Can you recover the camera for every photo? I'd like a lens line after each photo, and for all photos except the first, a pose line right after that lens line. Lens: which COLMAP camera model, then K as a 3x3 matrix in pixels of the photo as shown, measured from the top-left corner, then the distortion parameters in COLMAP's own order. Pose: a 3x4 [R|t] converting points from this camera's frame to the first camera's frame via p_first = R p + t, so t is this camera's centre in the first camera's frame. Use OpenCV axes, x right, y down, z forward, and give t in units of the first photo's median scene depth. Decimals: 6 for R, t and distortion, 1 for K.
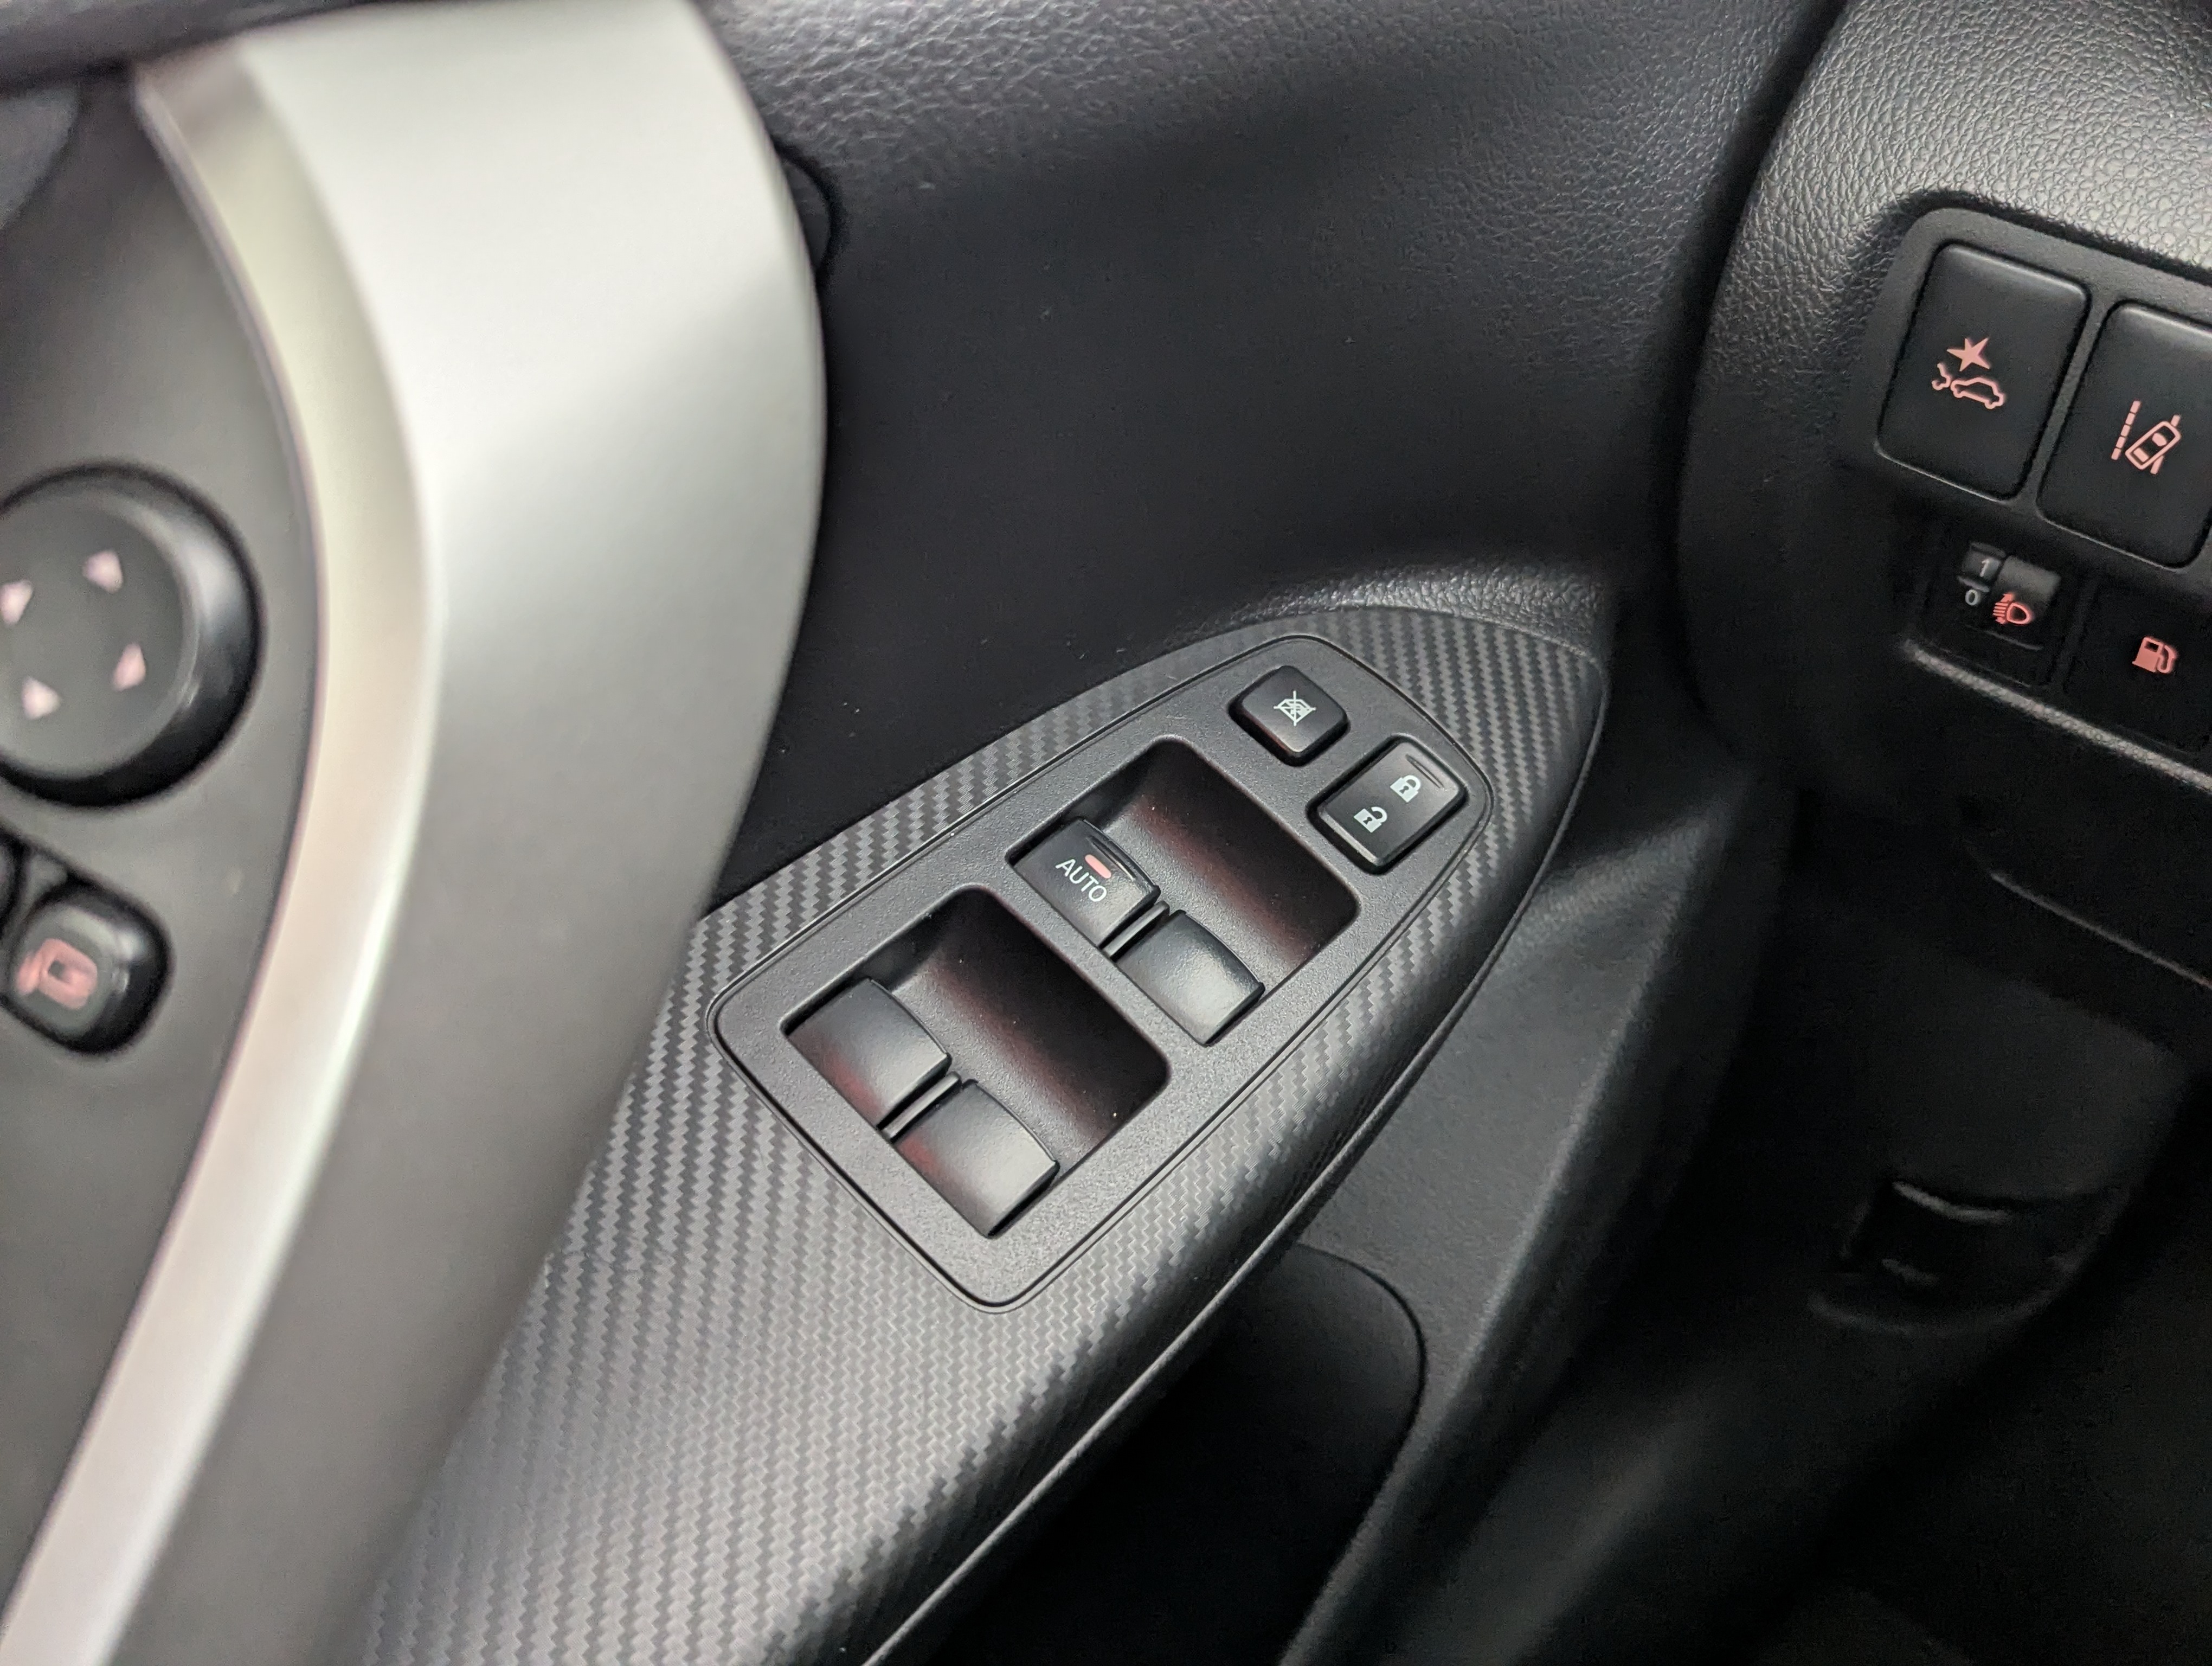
lens RADIAL K [[2120.7, 0, 1094.6], [0, 2120.7, 829.4], [0, 0, 1]] dist [-0.002709, 0.017769]
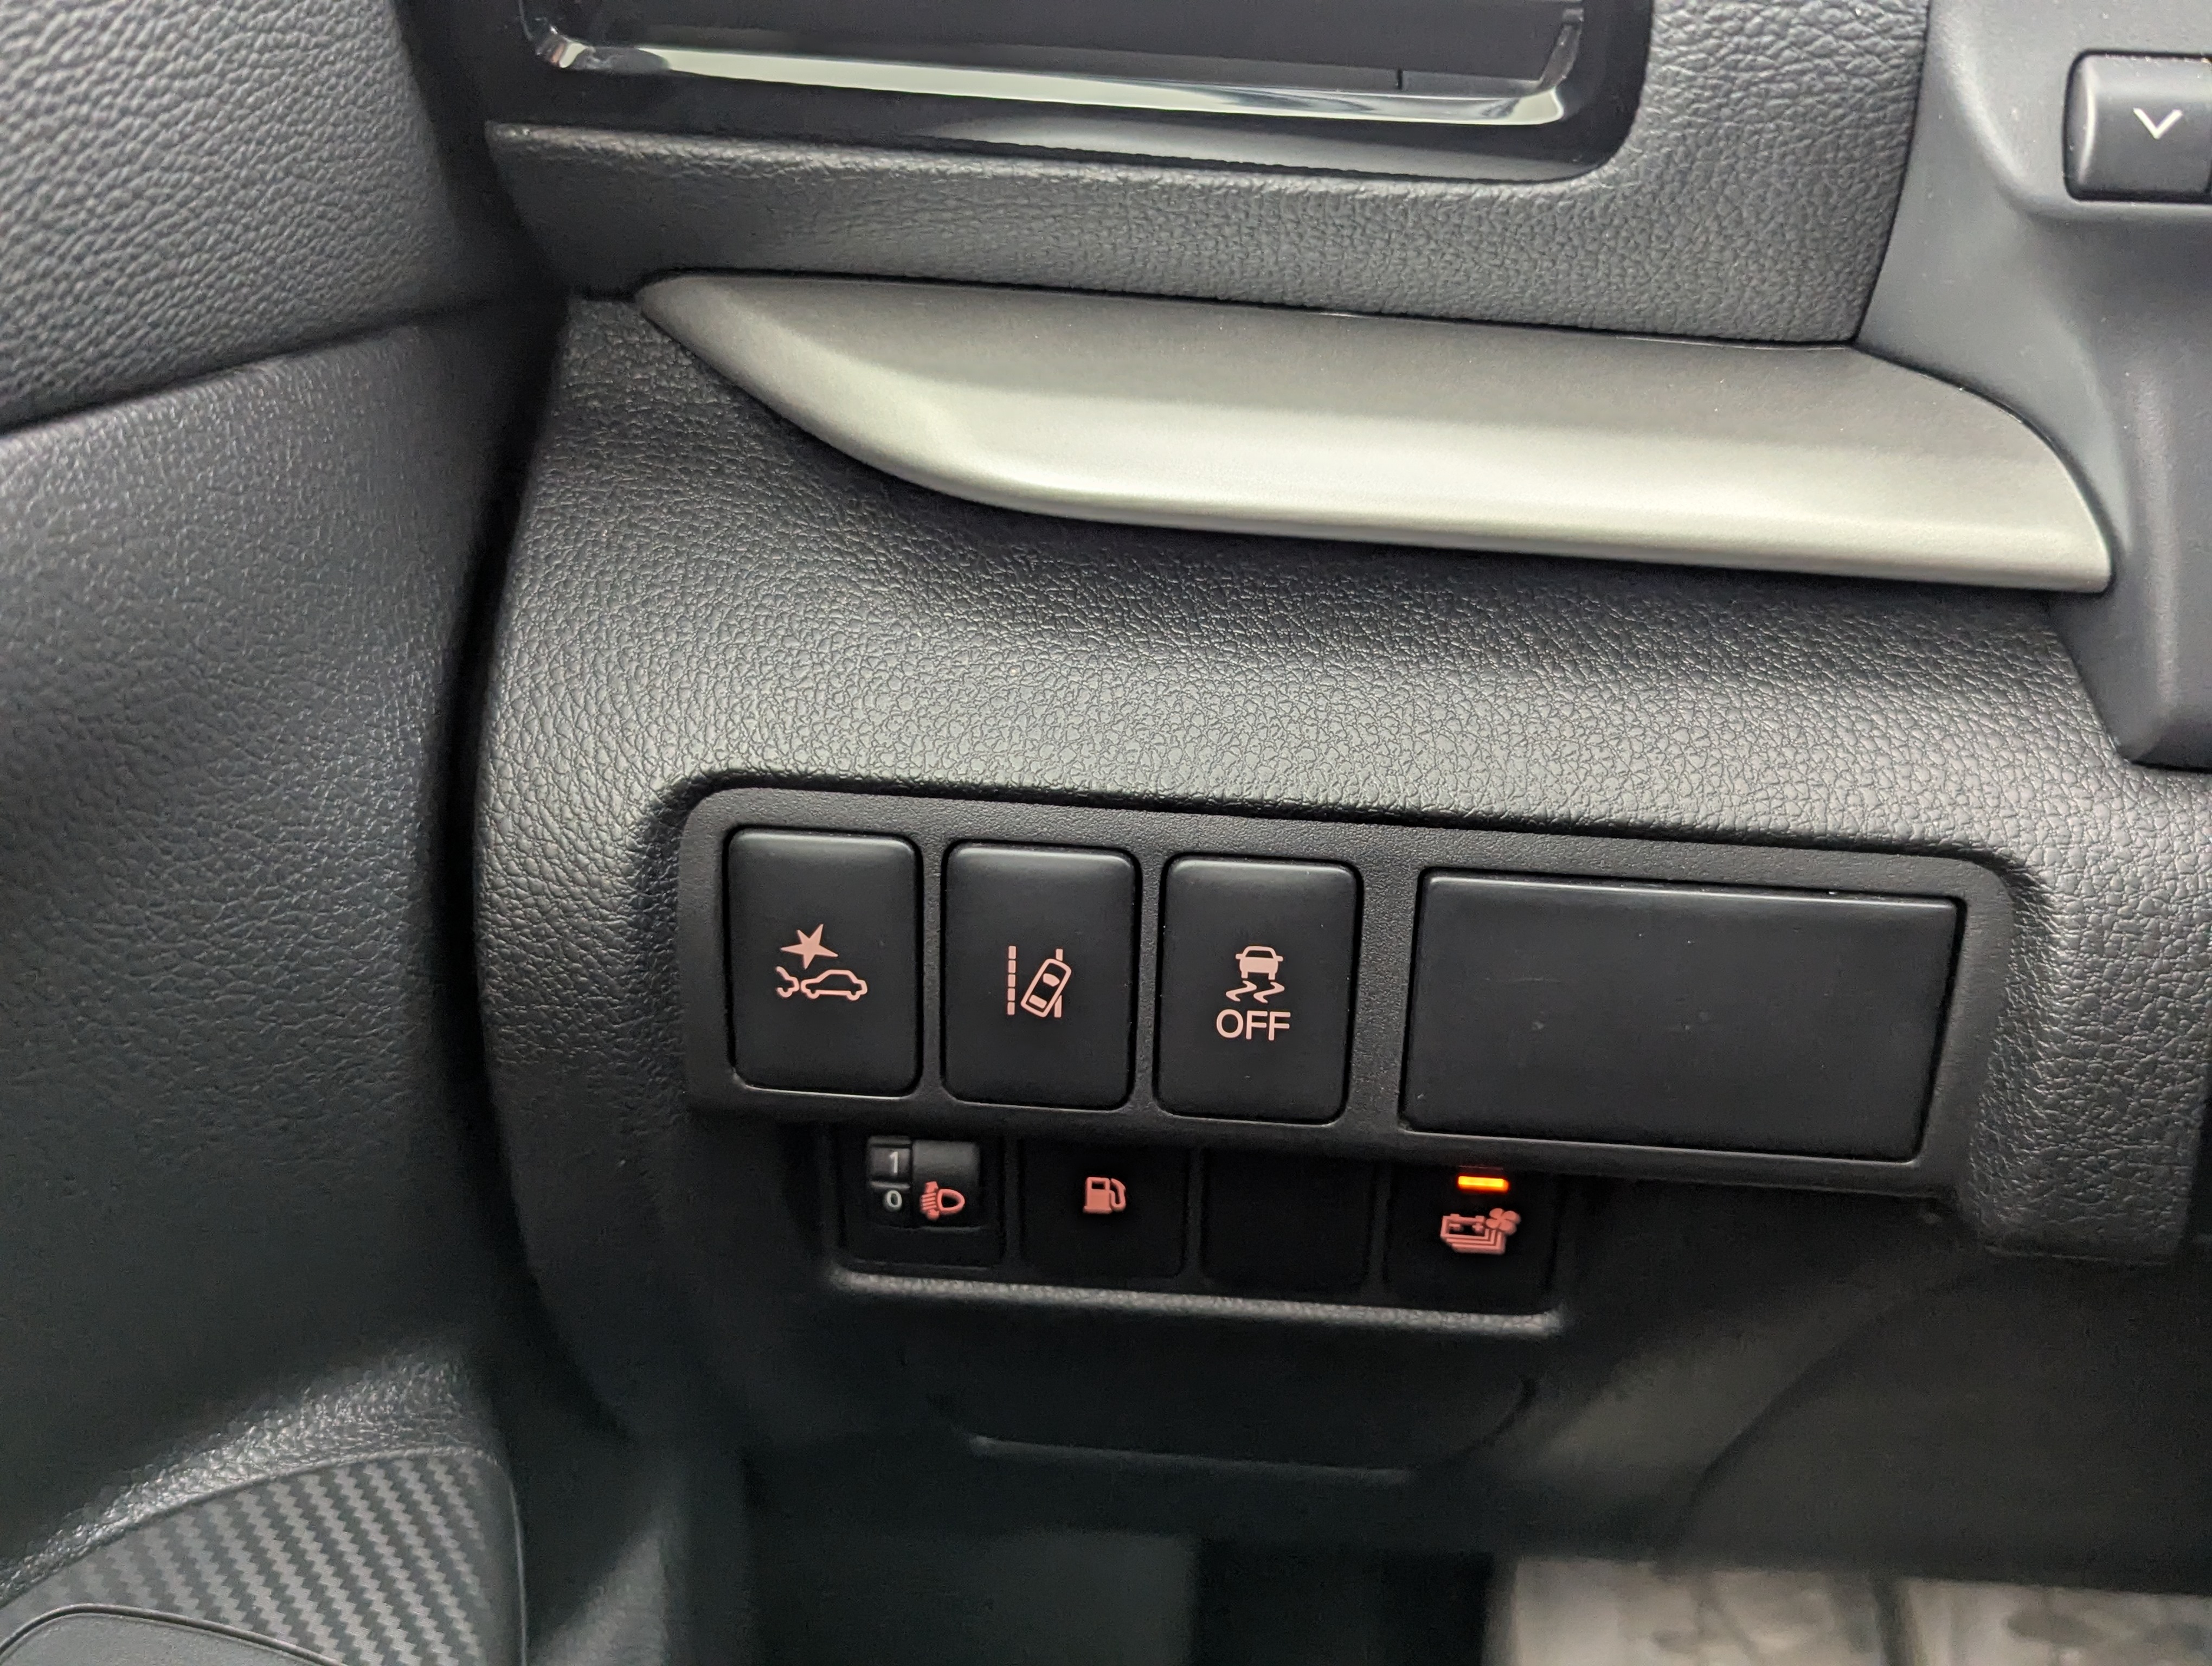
lens RADIAL K [[2120.7, 0, 1094.6], [0, 2120.7, 829.4], [0, 0, 1]] dist [-0.002709, 0.017769]
pose [[0.779324, -0.263637, 0.568463, 0.047868], [0.396168, 0.910169, -0.121008, -0.122036], [-0.485495, 0.319511, 0.813761, 0.268838]]
